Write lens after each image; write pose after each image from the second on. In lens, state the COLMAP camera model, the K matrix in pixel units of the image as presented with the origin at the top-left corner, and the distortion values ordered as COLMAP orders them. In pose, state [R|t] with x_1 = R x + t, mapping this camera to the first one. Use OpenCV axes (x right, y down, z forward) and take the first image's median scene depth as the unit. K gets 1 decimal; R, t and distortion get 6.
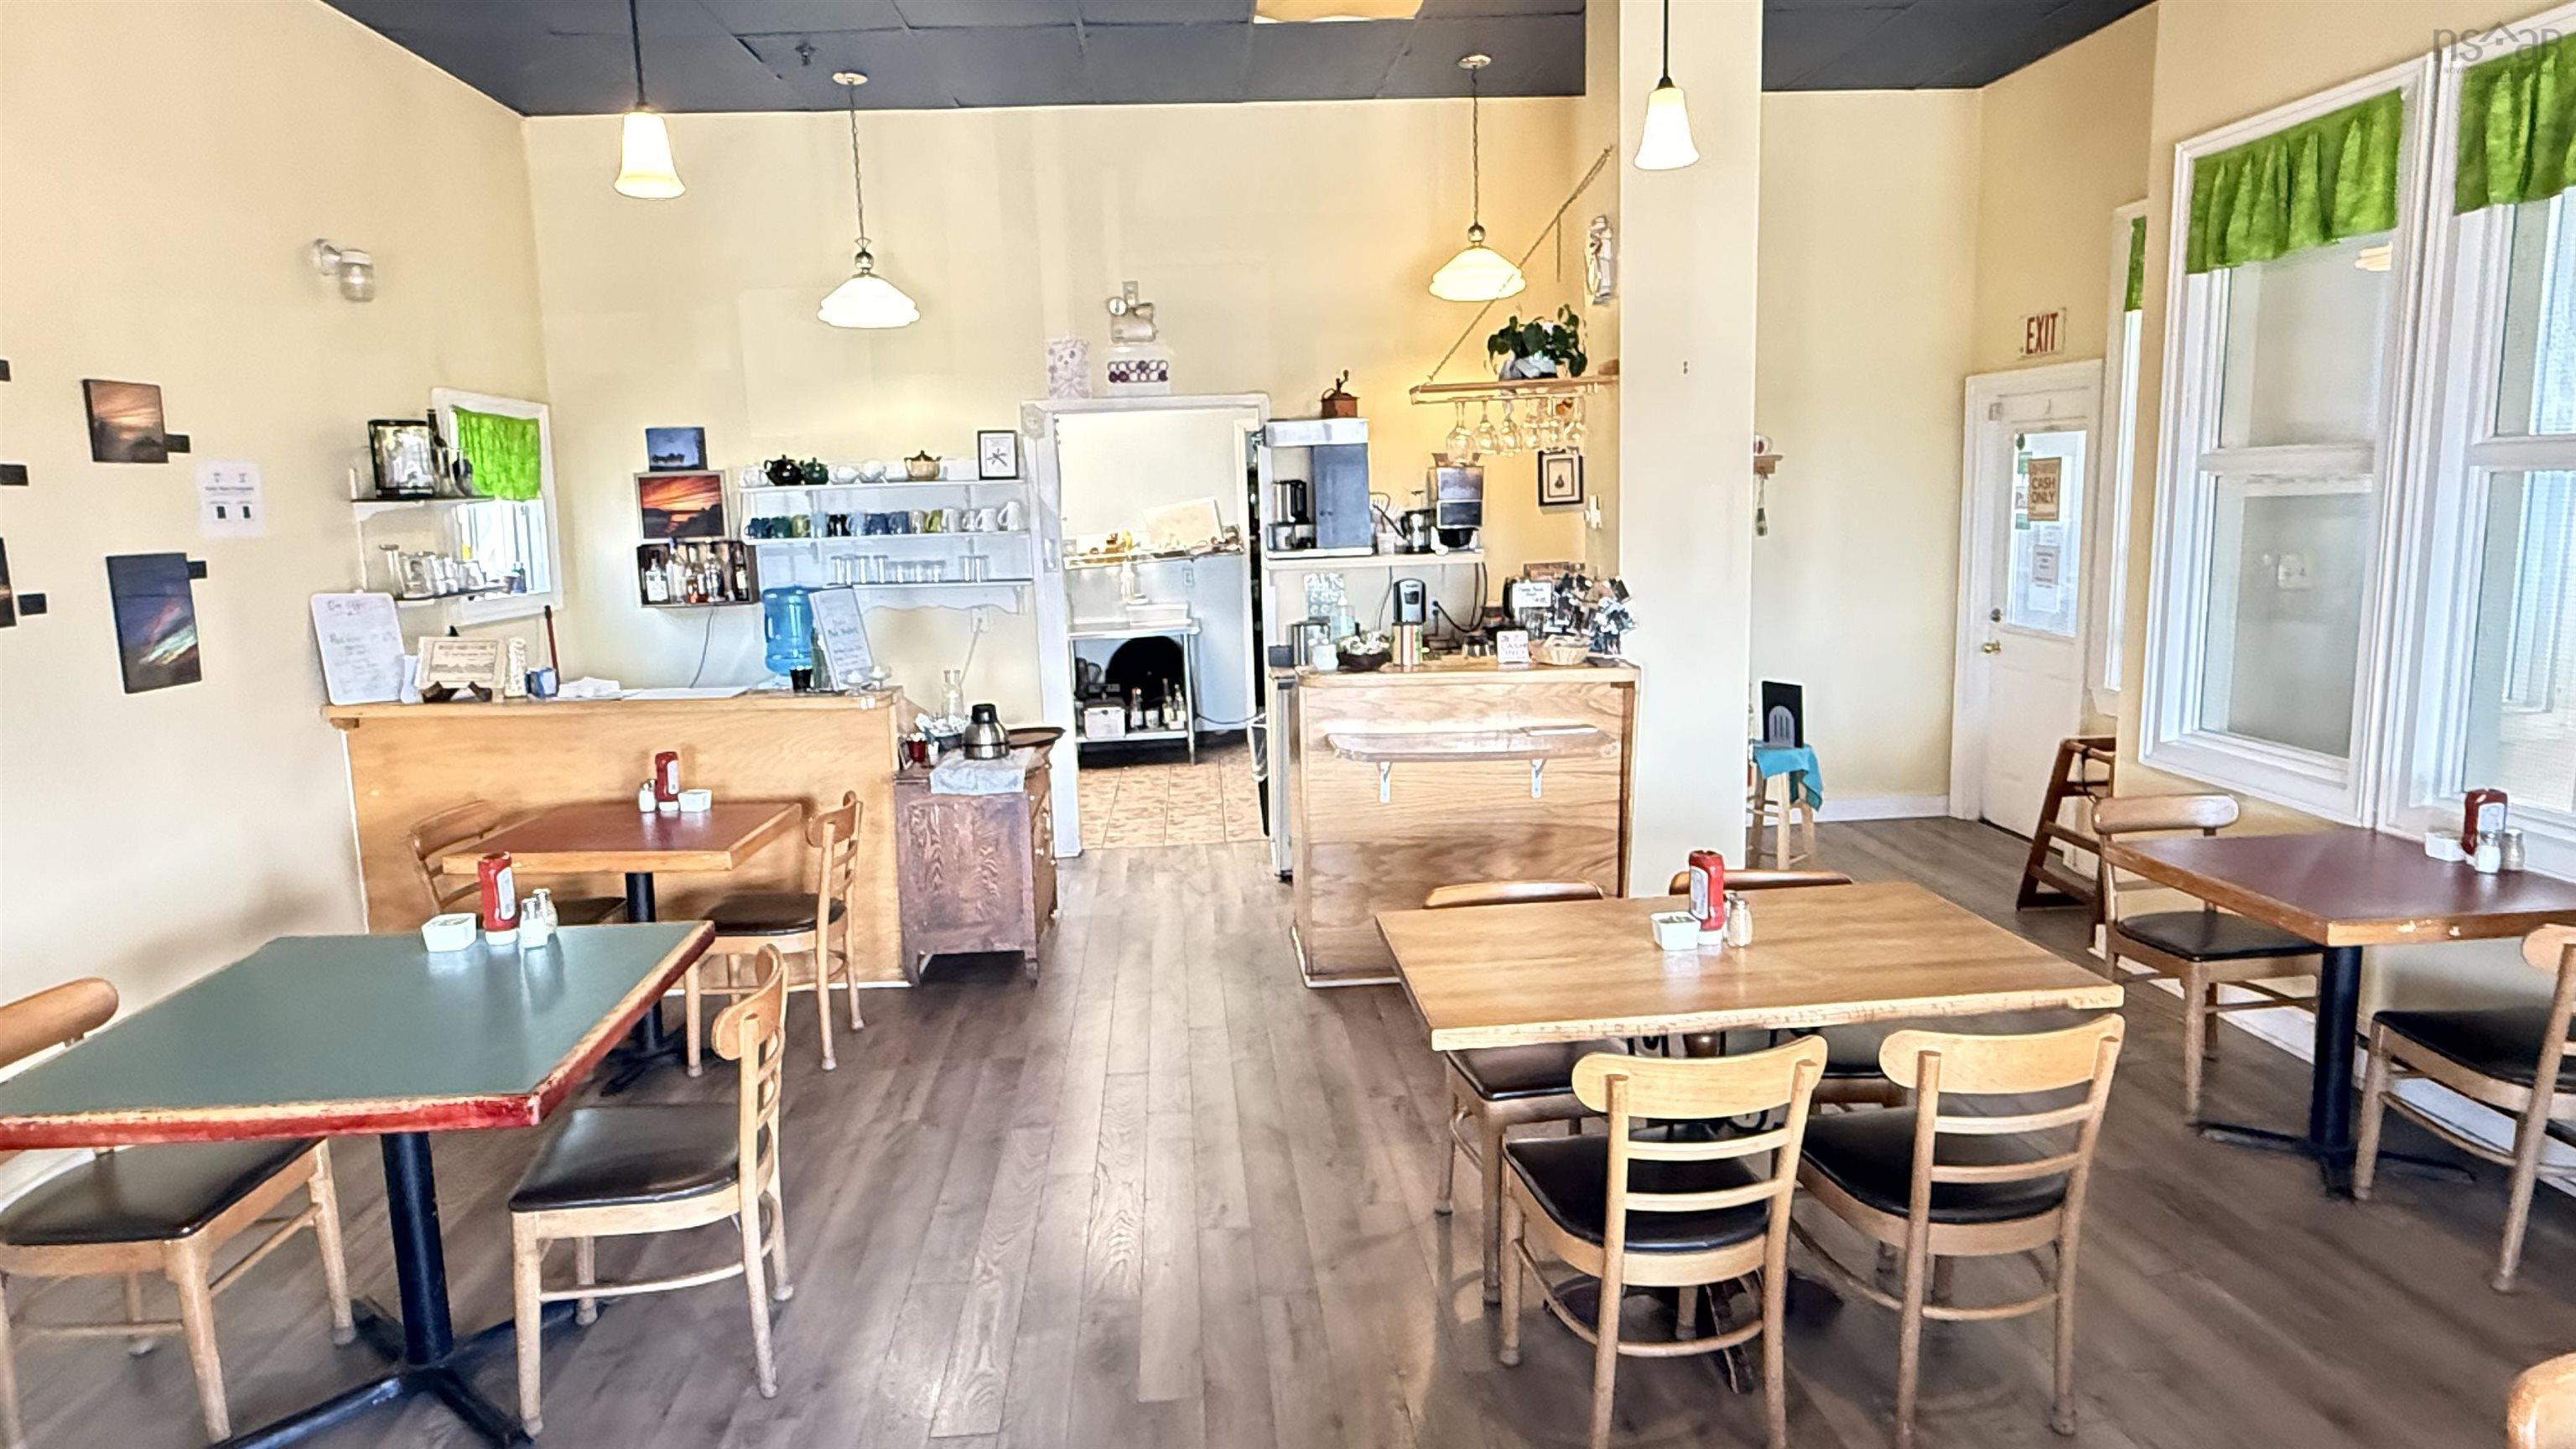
lens RADIAL K [[1434.3, 0, 1286.5], [0, 1434.3, 722.0], [0, 0, 1]] dist [-0.001900, 0.001279]
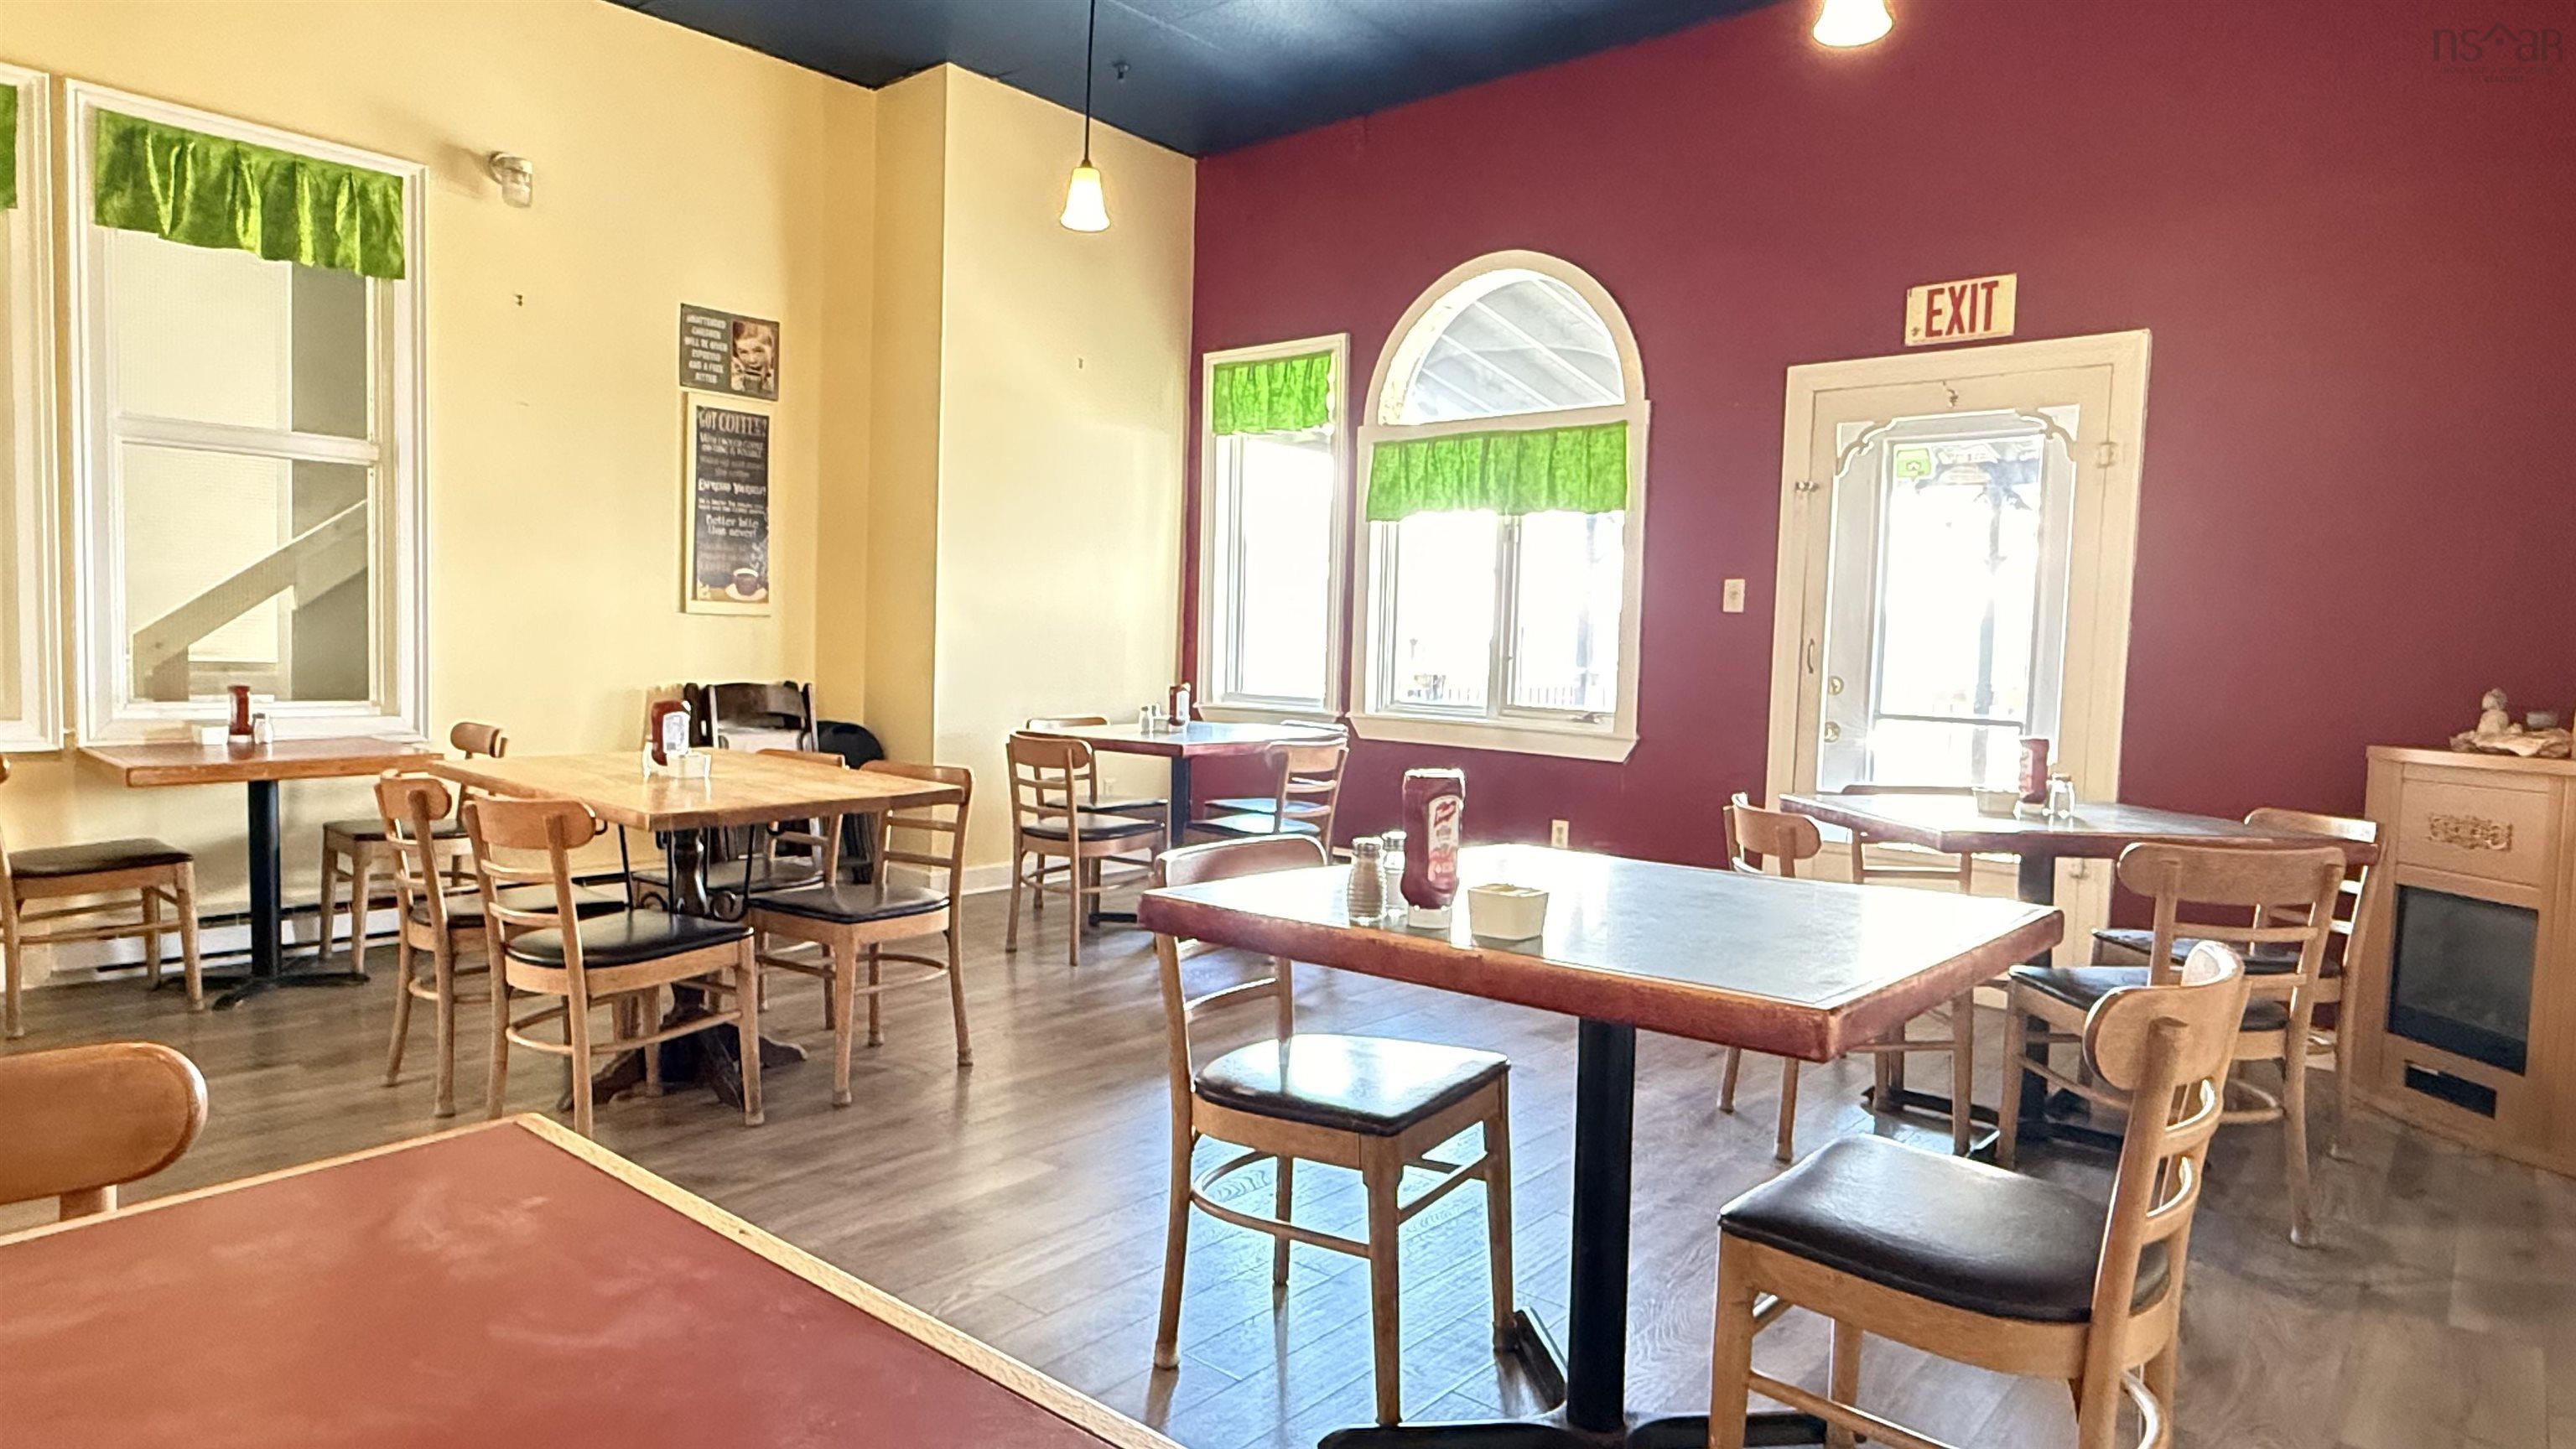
lens RADIAL K [[1434.3, 0, 1273.0], [0, 1434.3, 724.9], [0, 0, 1]] dist [-0.001900, 0.001279]
pose [[-0.705960, -0.031226, 0.707563, -0.543751], [0.101287, 0.984308, 0.144497, -0.007973], [-0.700972, 0.173676, -0.691719, 0.868132]]
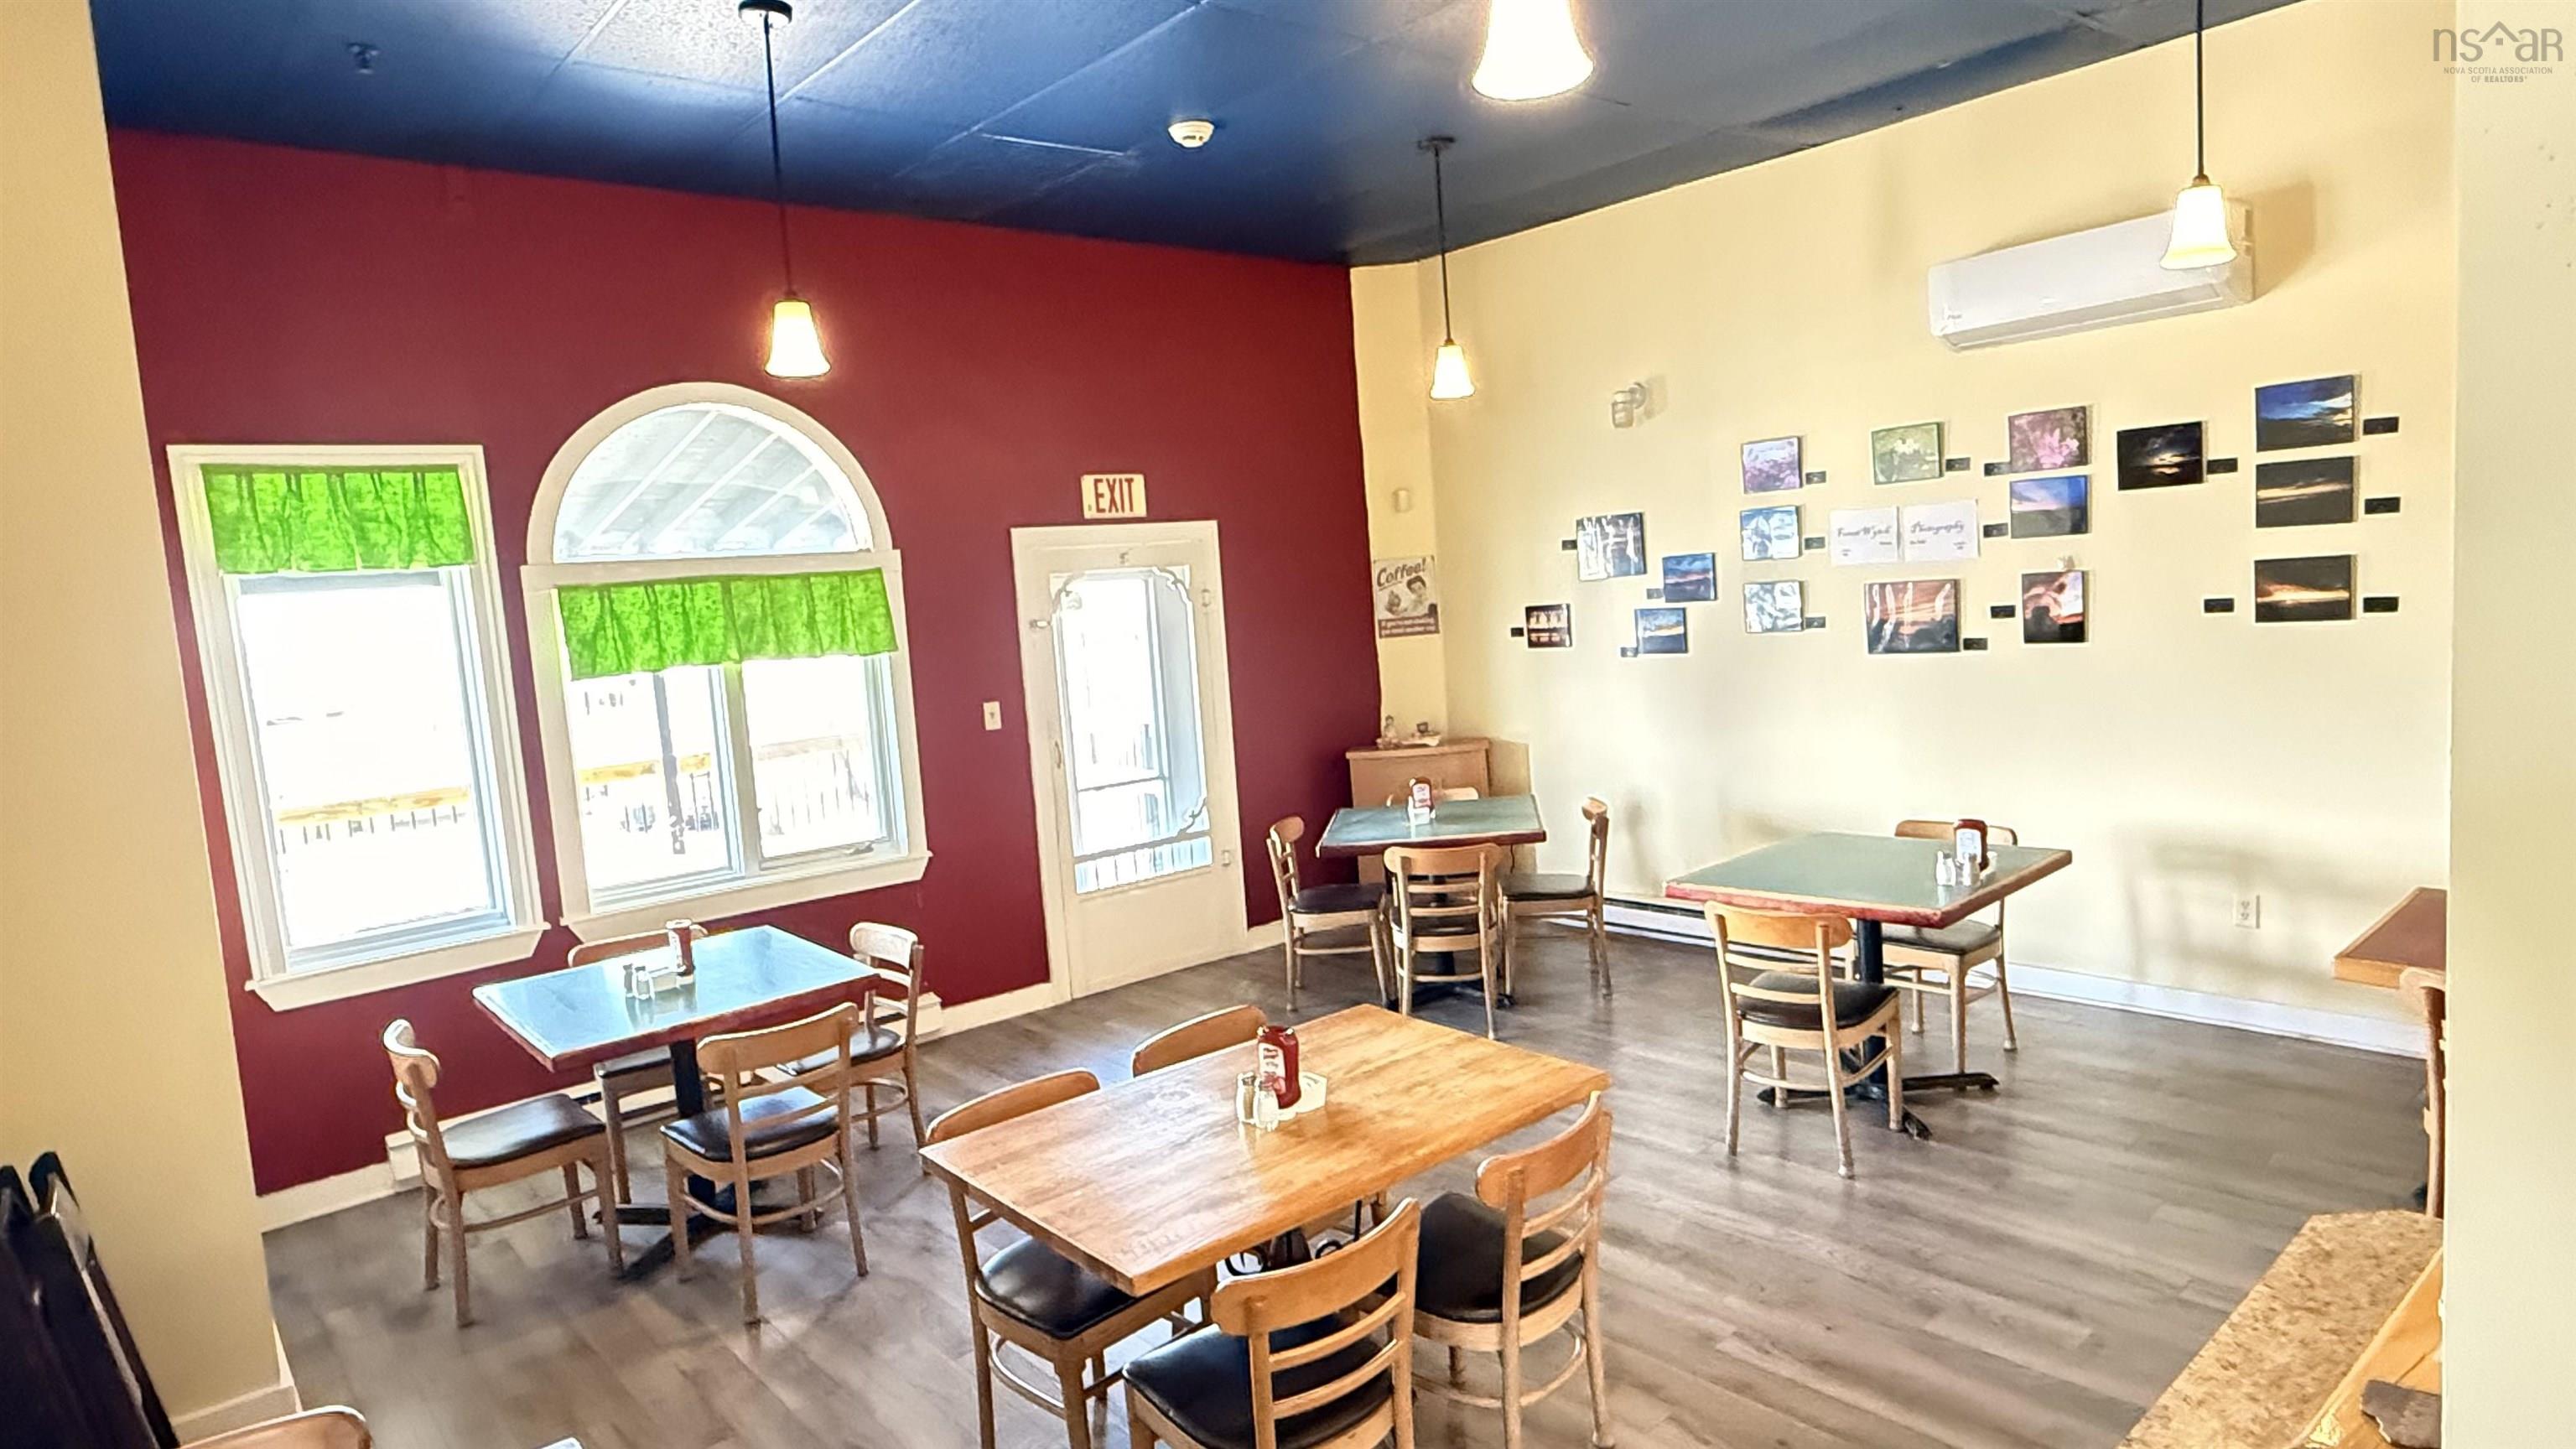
lens RADIAL K [[1434.3, 0, 1281.9], [0, 1434.3, 730.4], [0, 0, 1]] dist [-0.001900, 0.001279]
pose [[-0.802354, 0.153244, -0.576839, 0.491153], [0.007000, 0.968826, 0.247643, -0.212496], [0.596807, 0.194660, -0.778415, 1.016985]]
